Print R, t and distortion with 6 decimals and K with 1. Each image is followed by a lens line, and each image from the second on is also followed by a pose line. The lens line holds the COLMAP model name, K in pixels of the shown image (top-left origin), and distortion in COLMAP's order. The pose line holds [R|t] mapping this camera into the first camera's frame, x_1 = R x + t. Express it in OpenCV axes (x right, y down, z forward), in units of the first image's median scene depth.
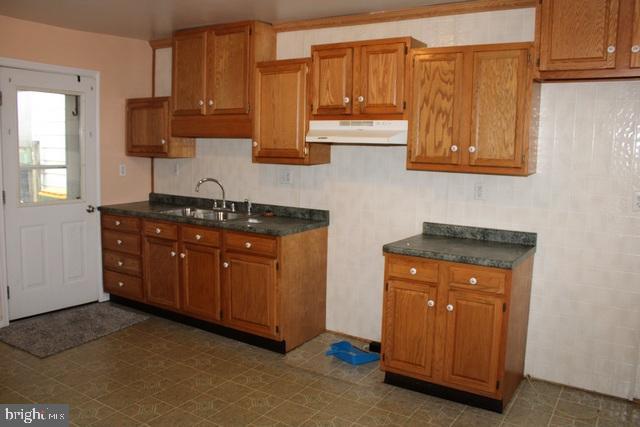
lens RADIAL K [[539.7, 0, 320.7], [0, 539.7, 211.3], [0, 0, 1]] dist [-0.060140, -0.002879]
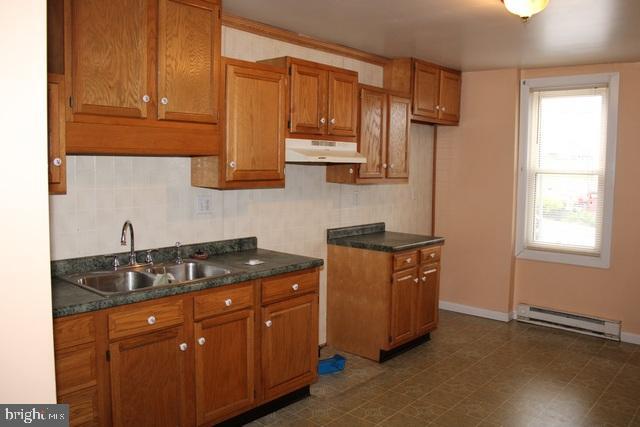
lens RADIAL K [[539.7, 0, 320.6], [0, 539.7, 213.3], [0, 0, 1]] dist [-0.060140, -0.002879]
pose [[0.138909, -0.109946, 0.984183, -0.930489], [0.109854, 0.989395, 0.095023, -0.123686], [-0.984193, 0.094917, 0.149513, 0.824072]]
